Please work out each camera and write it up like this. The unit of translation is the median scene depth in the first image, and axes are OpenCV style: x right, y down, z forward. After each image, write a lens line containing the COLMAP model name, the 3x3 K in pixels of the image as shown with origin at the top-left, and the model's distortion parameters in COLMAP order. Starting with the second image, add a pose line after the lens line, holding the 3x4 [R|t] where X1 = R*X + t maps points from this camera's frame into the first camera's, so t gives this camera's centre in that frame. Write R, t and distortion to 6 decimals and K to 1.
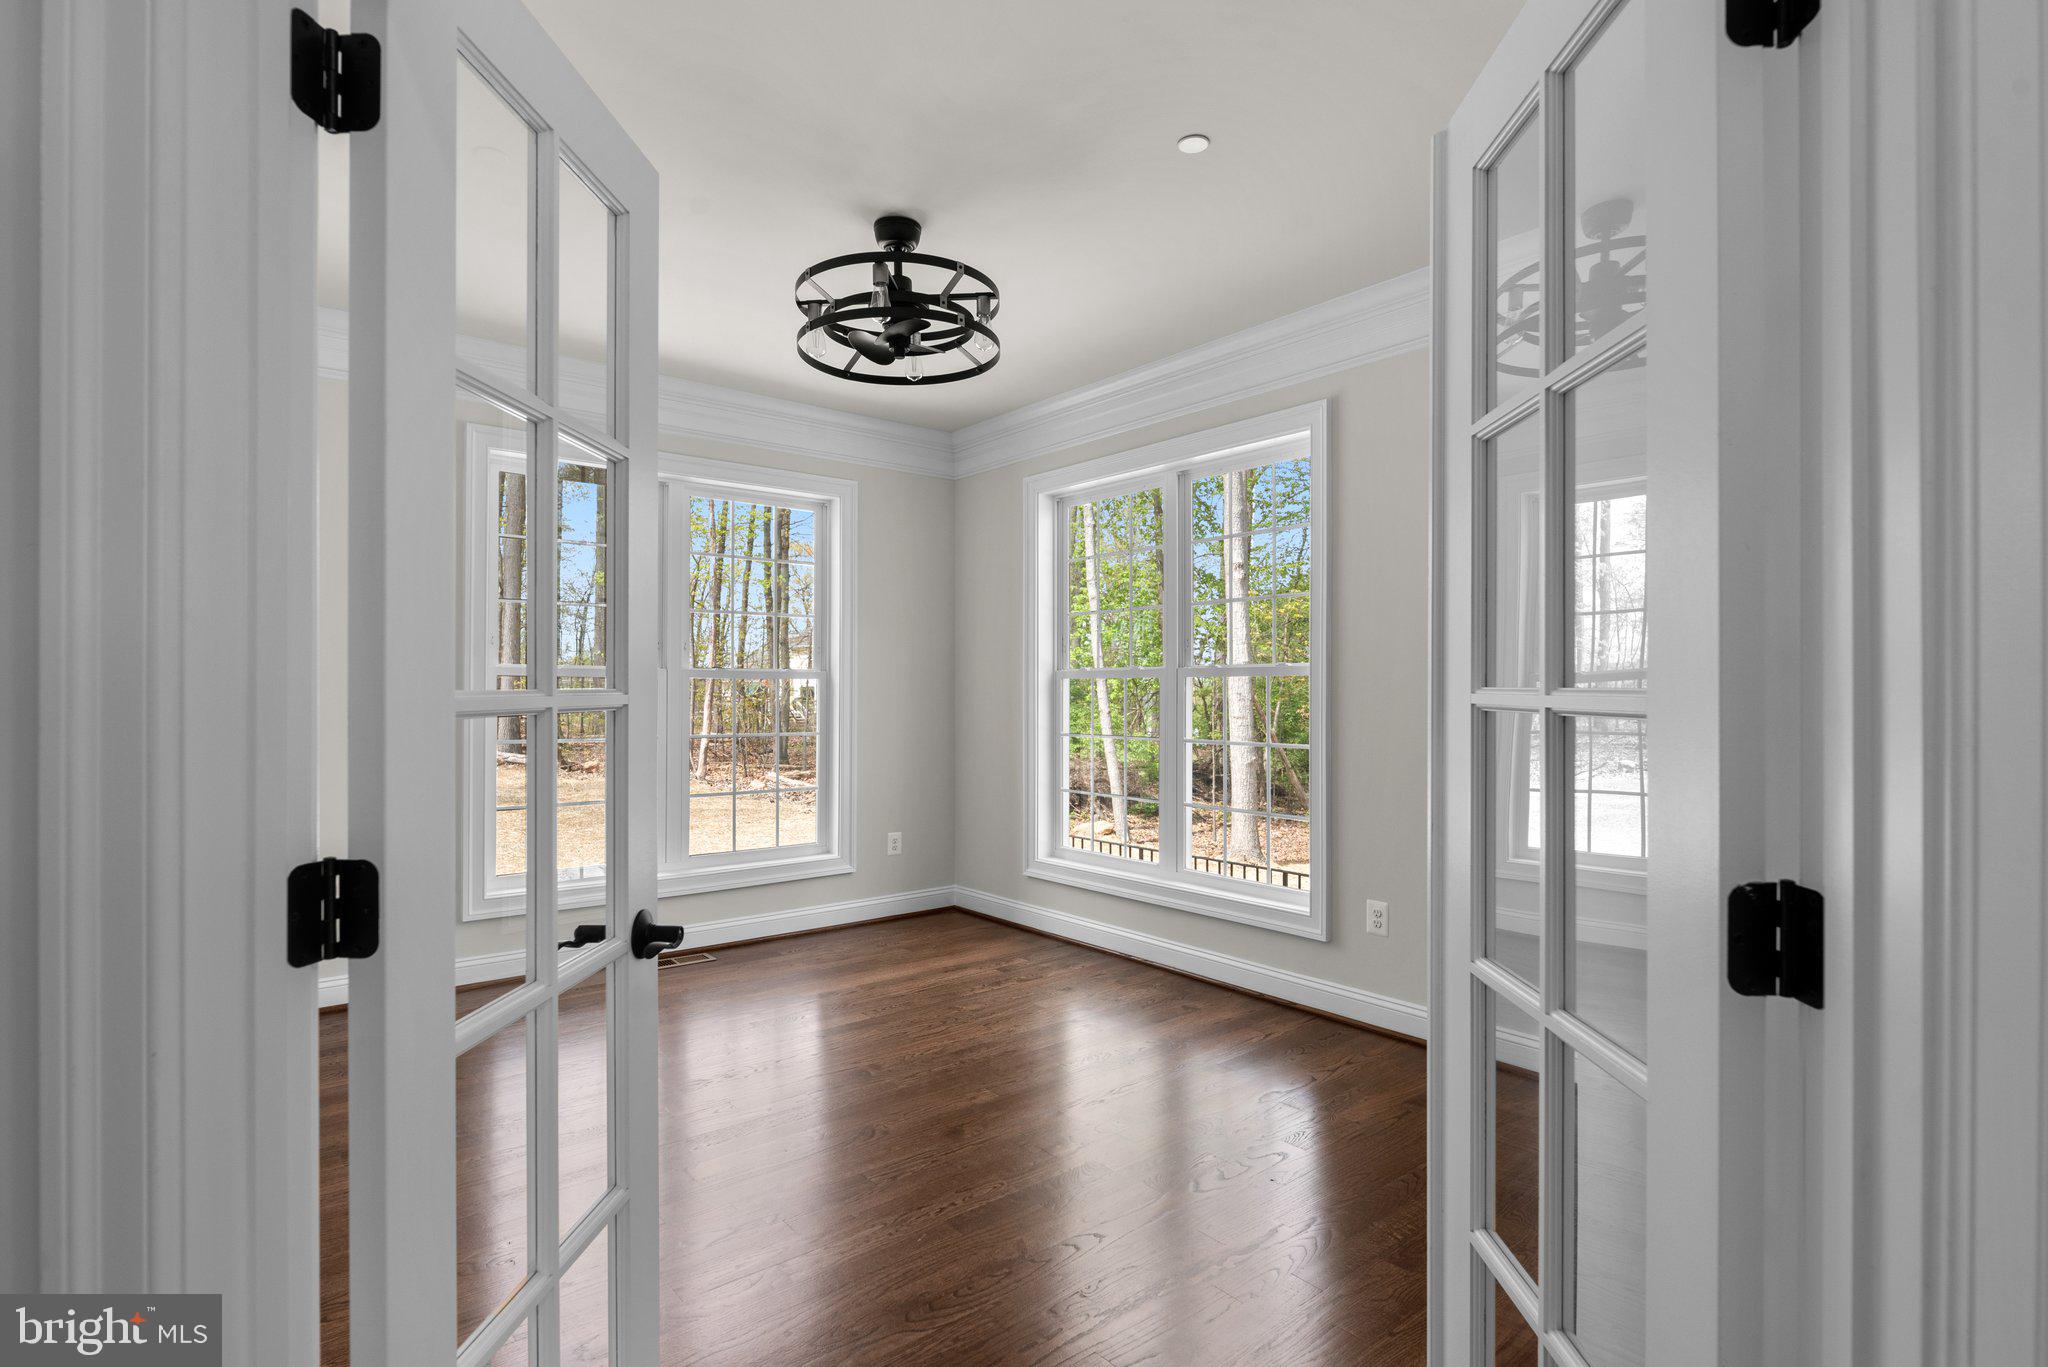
lens RADIAL K [[1015.8, 0, 1028.2], [0, 1015.8, 704.3], [0, 0, 1]] dist [0.002611, 0.000007]
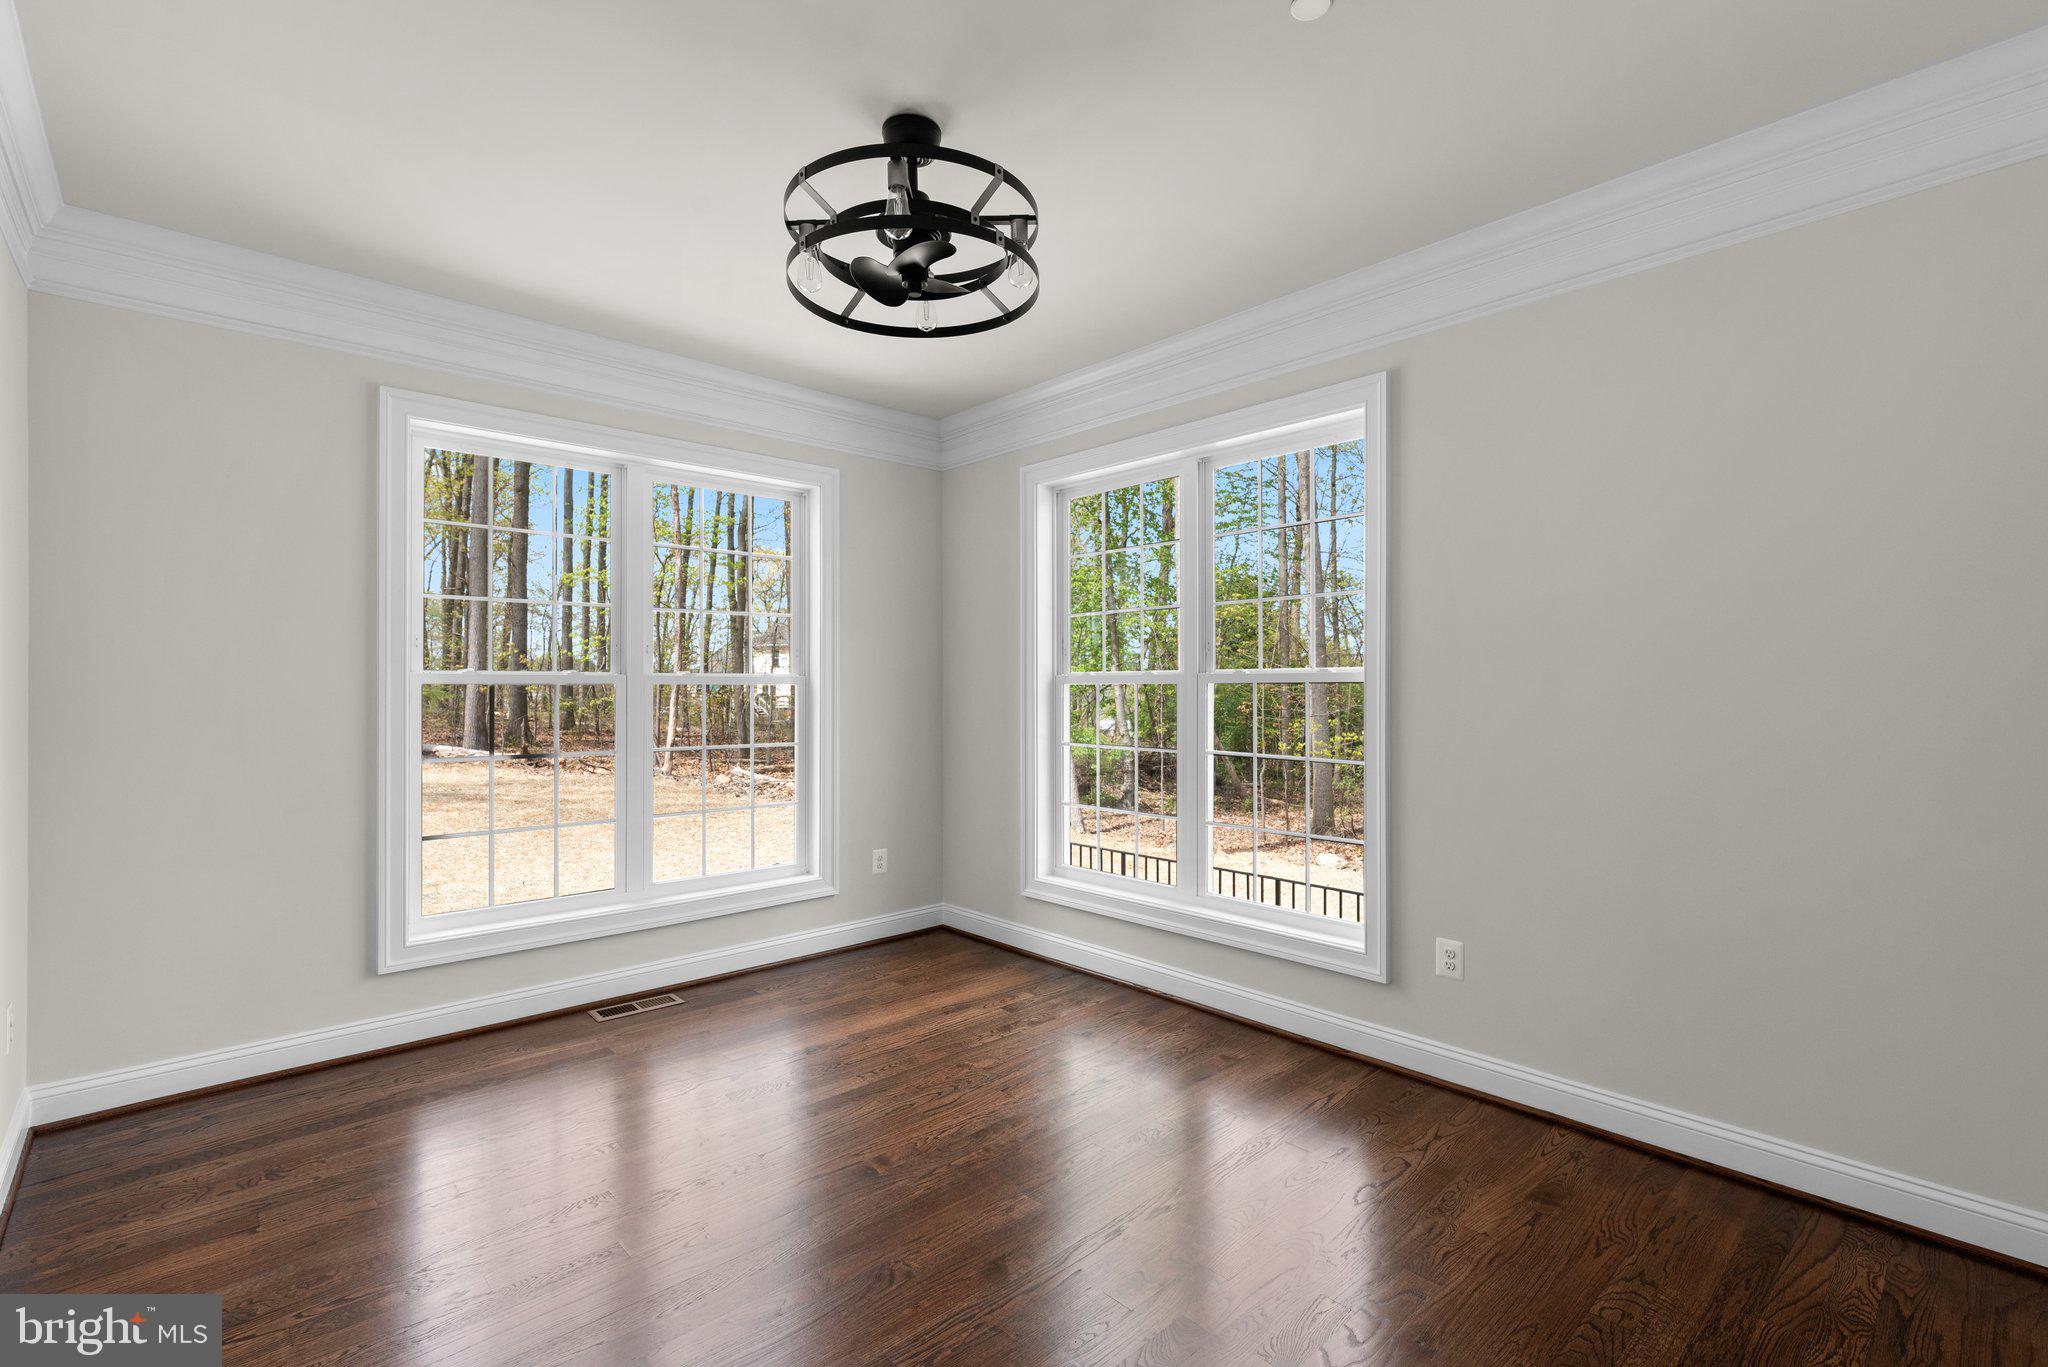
lens RADIAL K [[926.2, 0, 1031.7], [0, 926.2, 699.6], [0, 0, 1]] dist [0.001963, -0.000835]
pose [[0.997996, -0.002931, 0.063214, -0.054988], [0.002836, 0.999995, 0.001600, -0.013803], [-0.063218, -0.001418, 0.997999, 0.175421]]
